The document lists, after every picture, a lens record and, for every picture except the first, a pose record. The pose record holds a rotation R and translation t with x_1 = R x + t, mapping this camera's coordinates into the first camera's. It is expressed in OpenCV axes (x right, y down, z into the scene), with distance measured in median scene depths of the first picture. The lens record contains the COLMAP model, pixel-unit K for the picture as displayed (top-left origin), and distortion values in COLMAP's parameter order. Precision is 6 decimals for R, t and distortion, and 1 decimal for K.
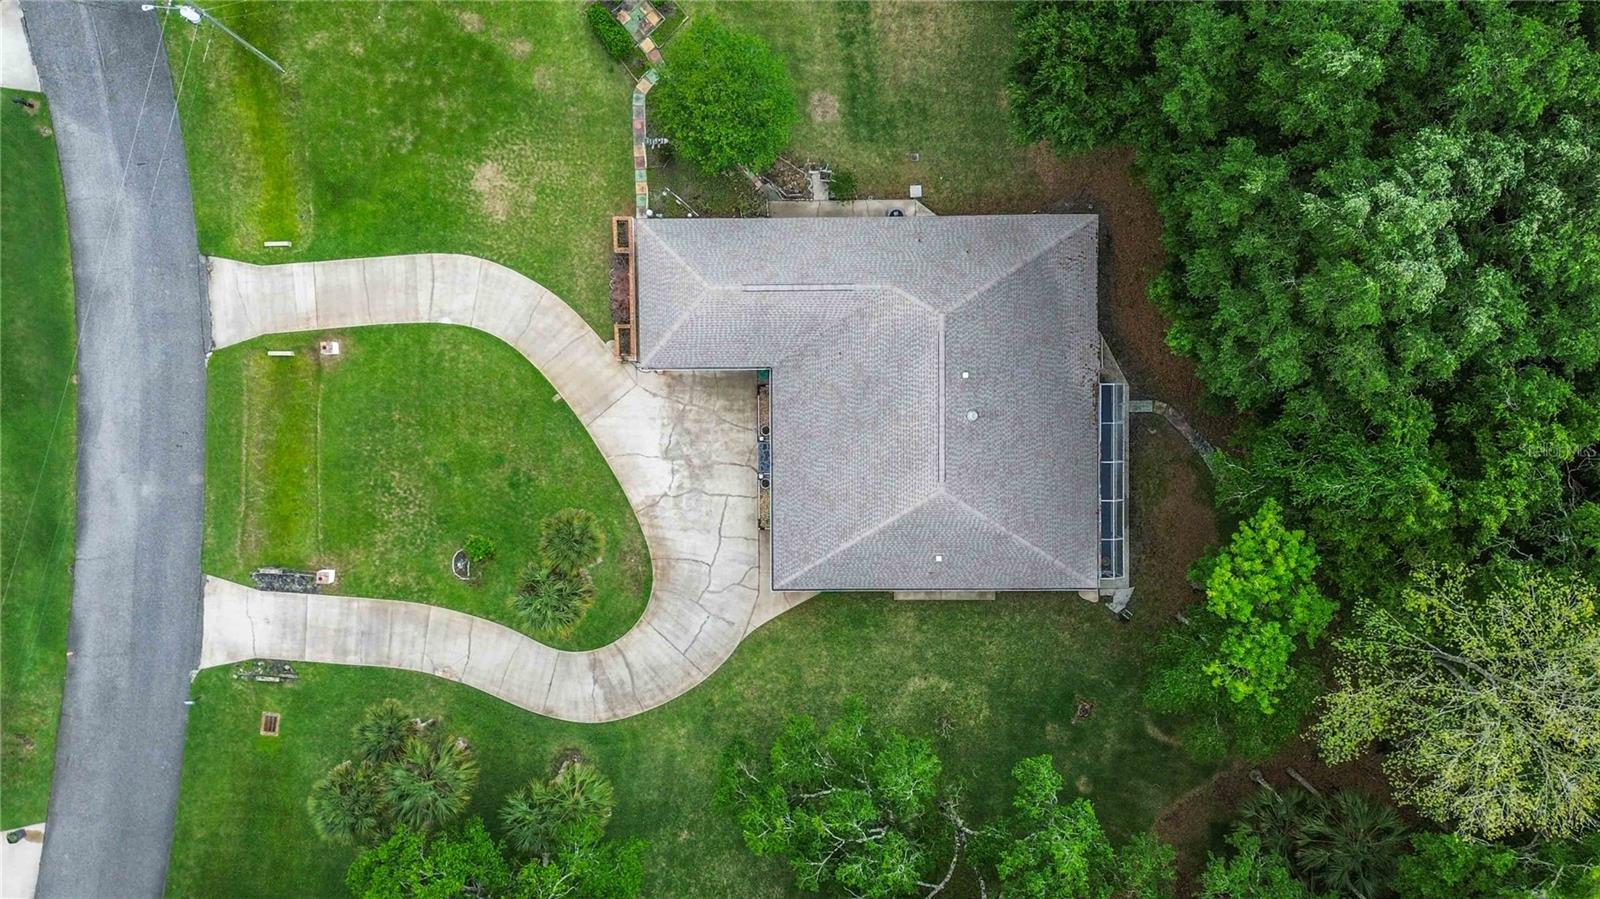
lens RADIAL K [[1115.6, 0, 801.4], [0, 1115.6, 449.7], [0, 0, 1]] dist [0.036355, -0.042812]
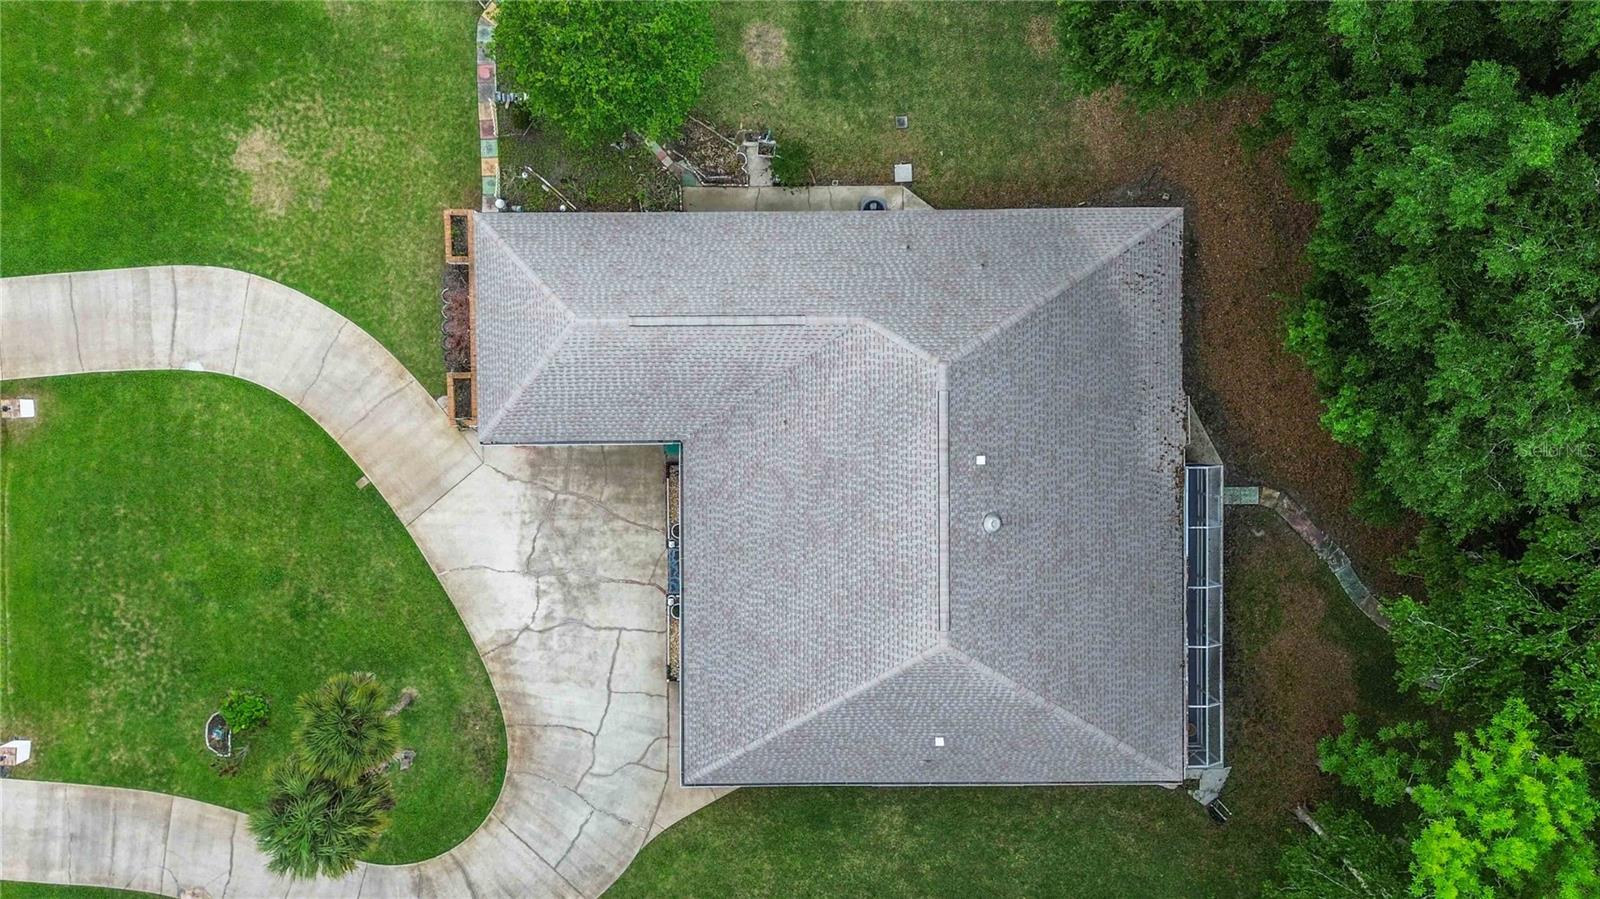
lens RADIAL K [[1115.6, 0, 802.7], [0, 1115.6, 444.1], [0, 0, 1]] dist [0.036355, -0.042812]
pose [[0.999976, -0.000451, 0.006851, 0.037800], [0.000480, 0.999991, -0.004206, -0.066677], [-0.006849, 0.004209, 0.999968, 0.334551]]
